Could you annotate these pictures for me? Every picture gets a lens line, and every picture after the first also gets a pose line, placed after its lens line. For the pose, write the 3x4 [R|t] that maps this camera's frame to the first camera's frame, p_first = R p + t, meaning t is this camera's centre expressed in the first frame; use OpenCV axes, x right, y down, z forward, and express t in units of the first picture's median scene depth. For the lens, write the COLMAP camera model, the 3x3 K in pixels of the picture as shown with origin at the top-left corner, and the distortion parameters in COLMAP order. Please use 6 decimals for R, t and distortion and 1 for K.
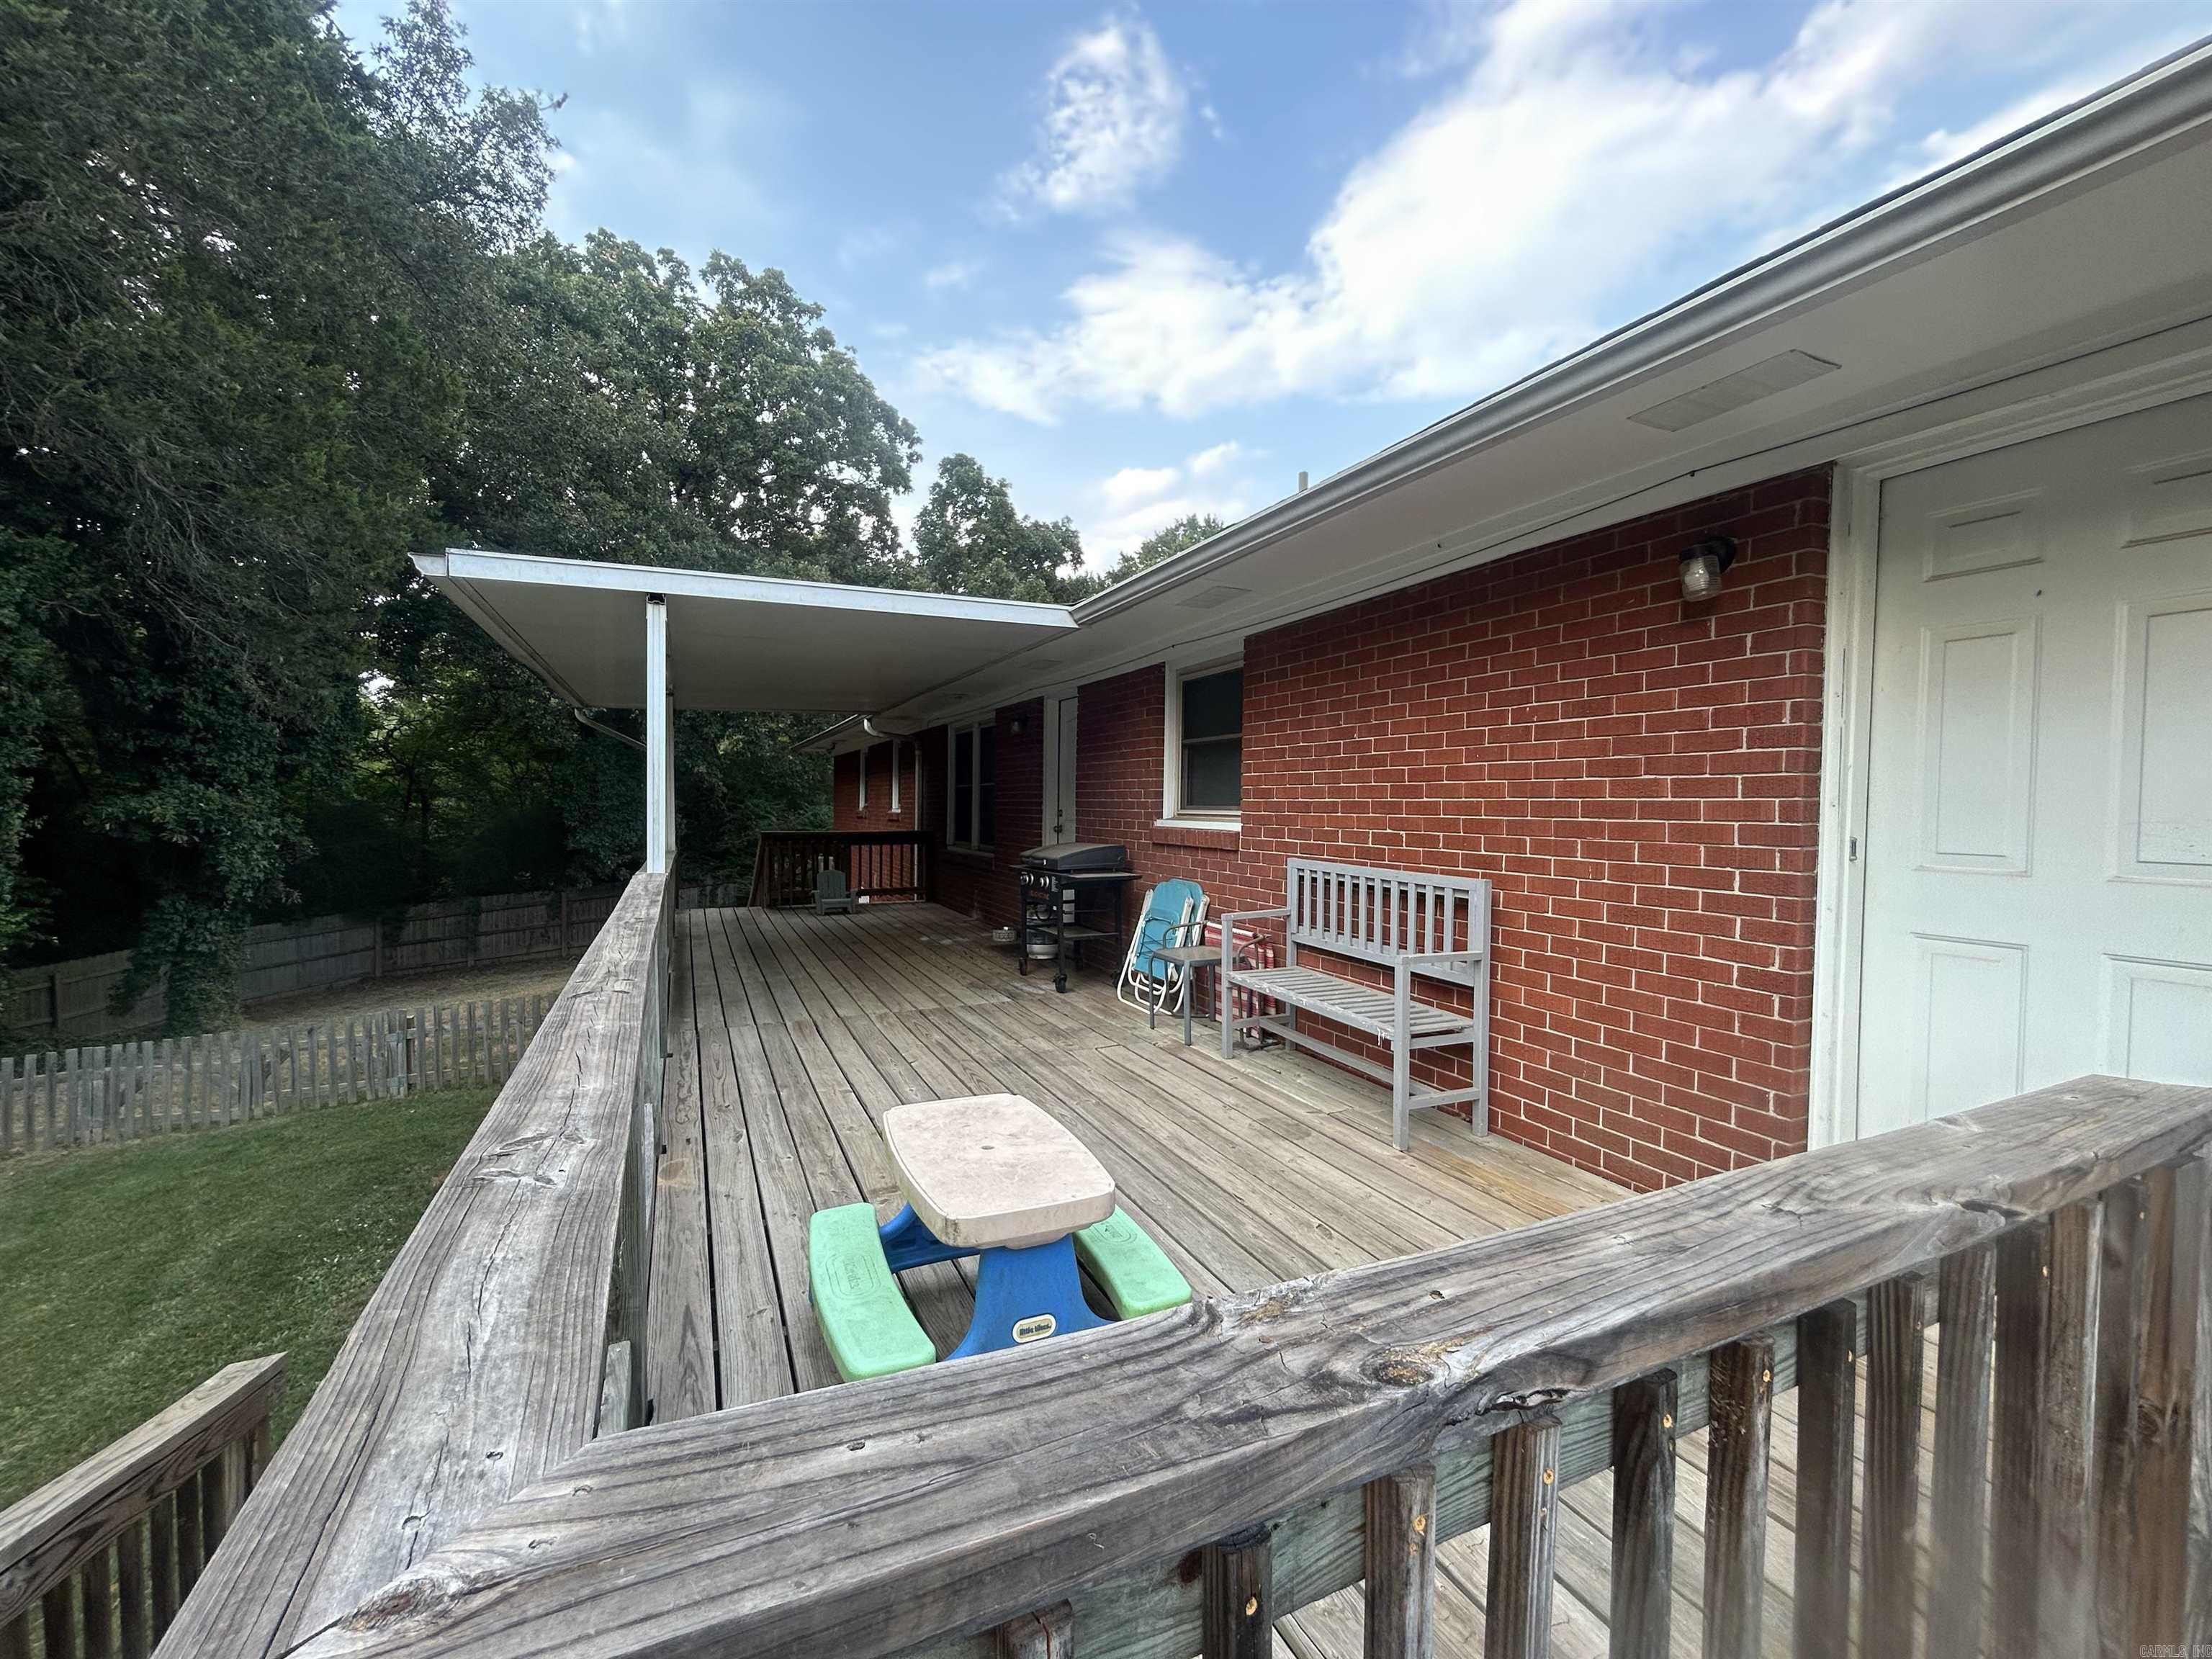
lens RADIAL K [[897.4, 0, 1083.9], [0, 897.4, 840.7], [0, 0, 1]] dist [-0.001959, 0.000924]
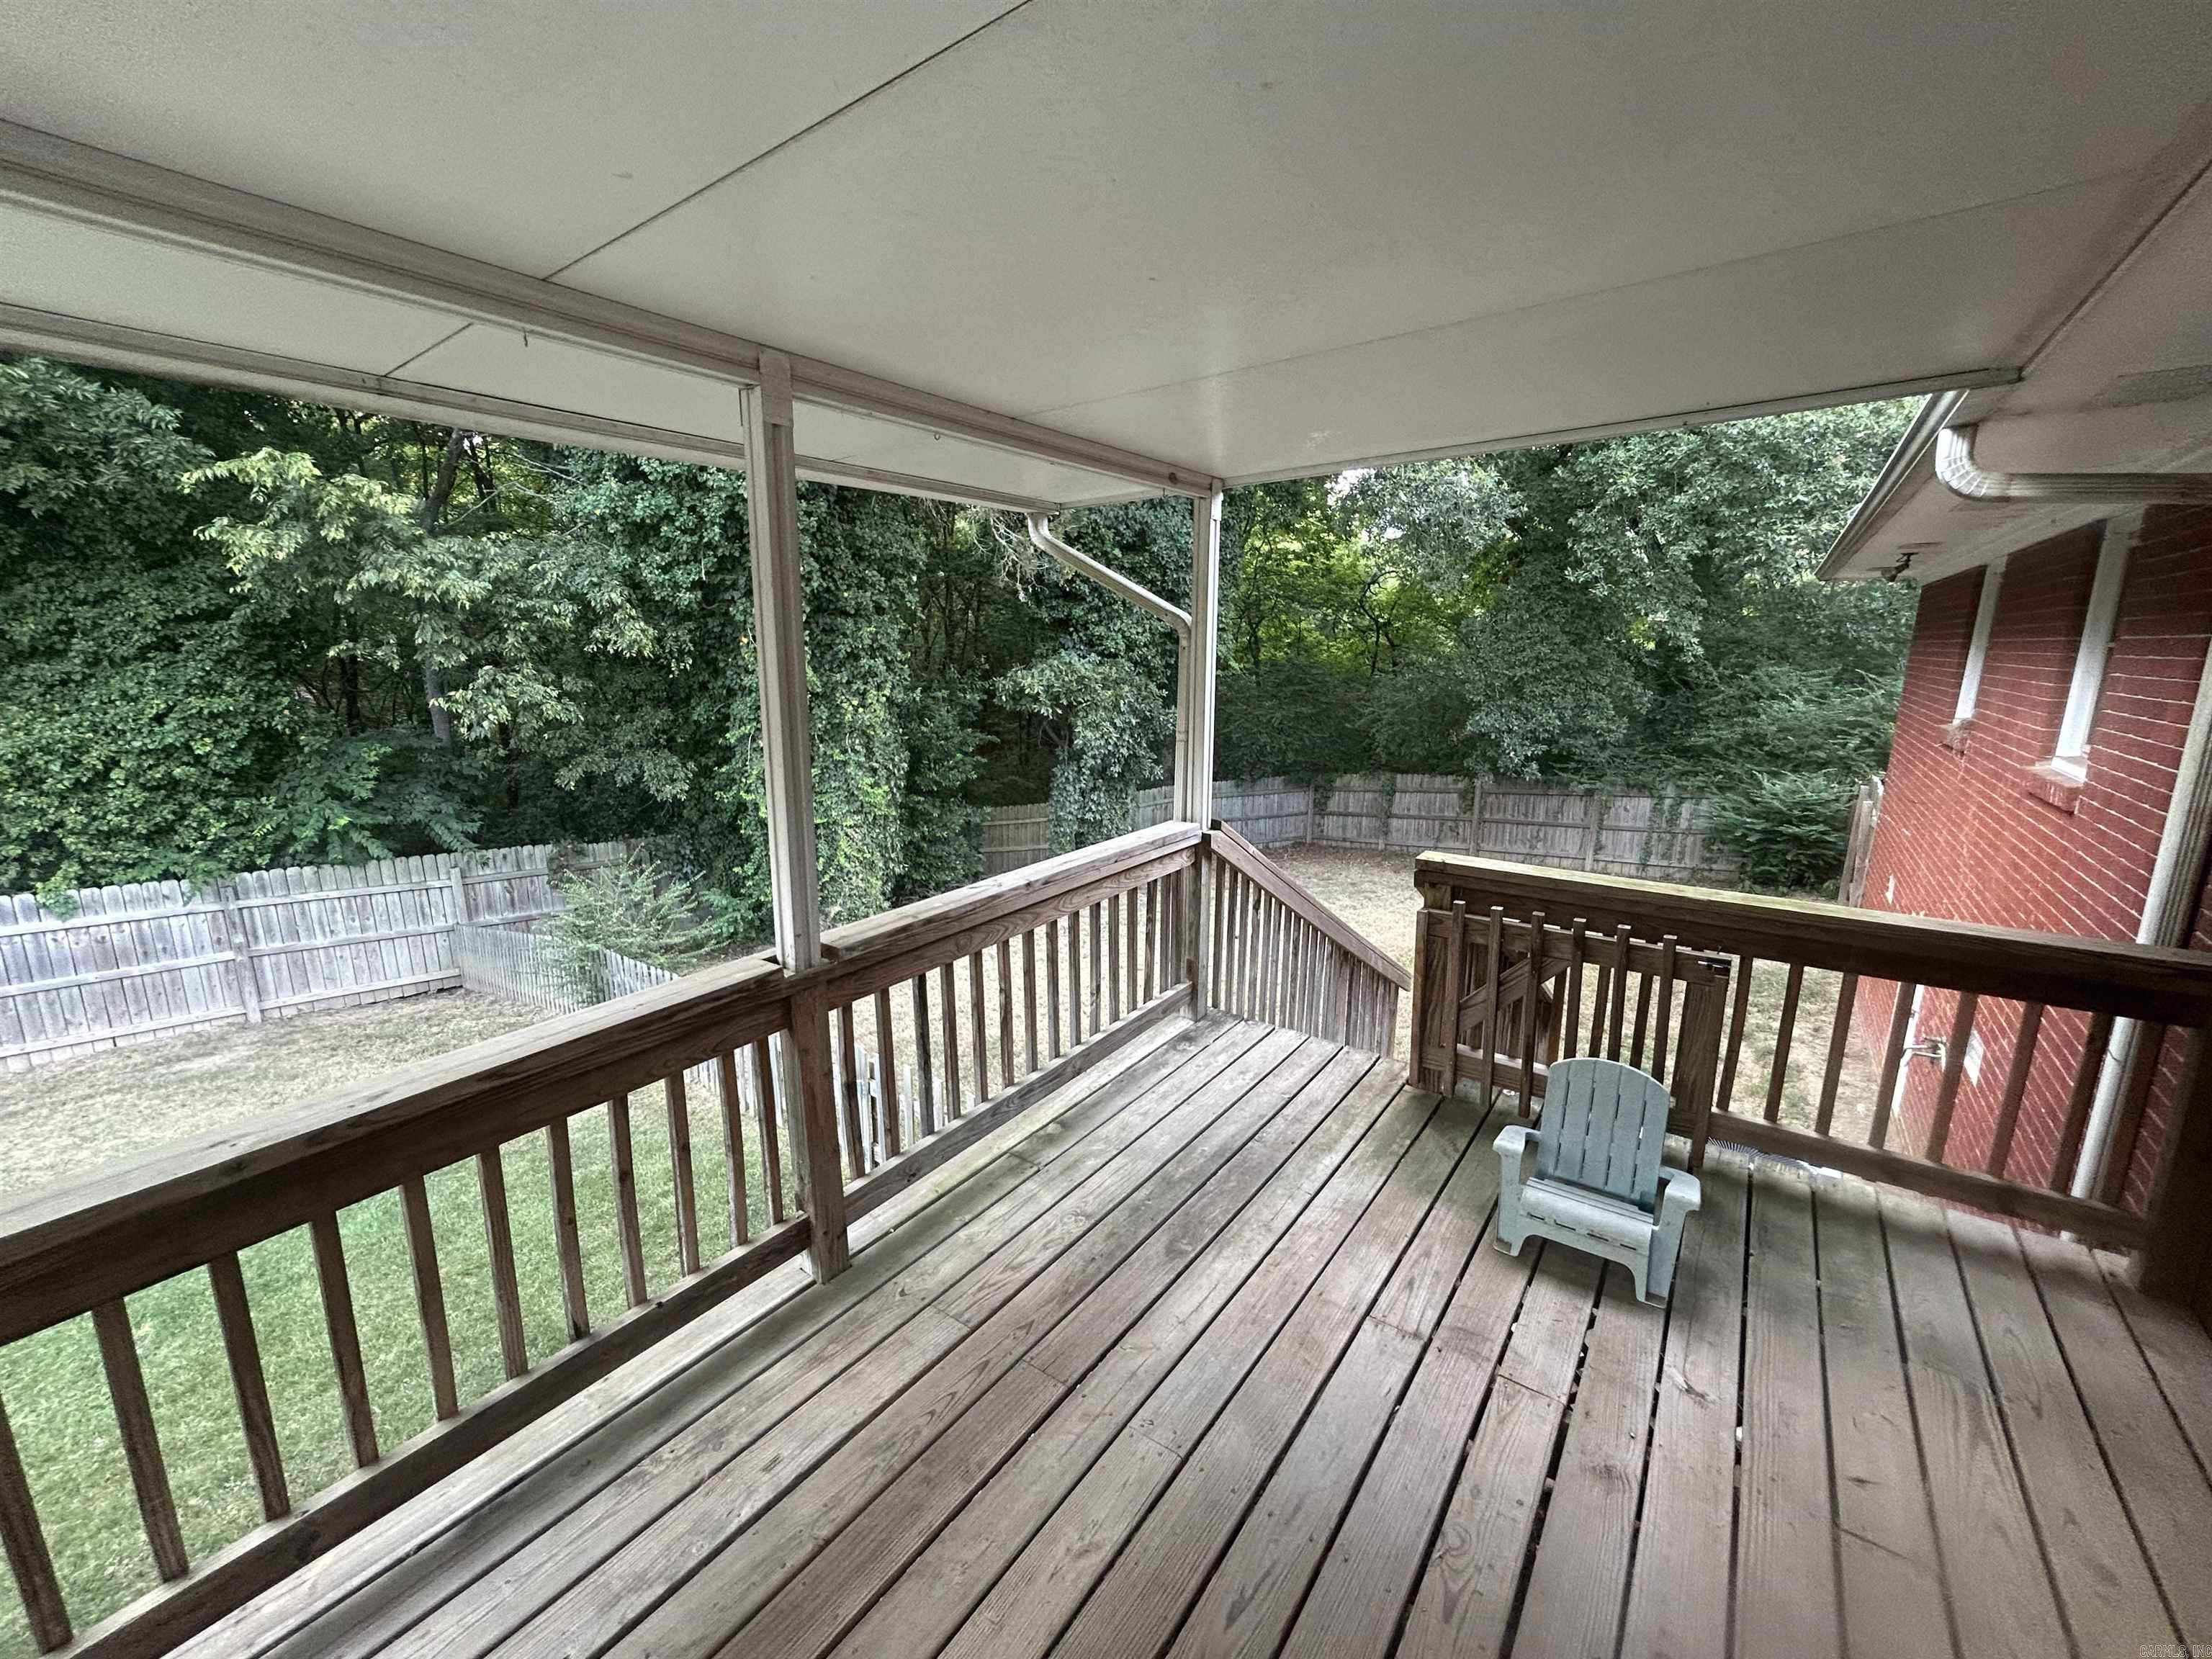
lens RADIAL K [[897.4, 0, 1099.4], [0, 897.4, 820.6], [0, 0, 1]] dist [-0.001959, 0.000924]
pose [[0.495762, 0.161606, -0.853290, -0.091402], [-0.035371, 0.985476, 0.166090, -0.041840], [0.867738, -0.052160, 0.494277, 0.464438]]
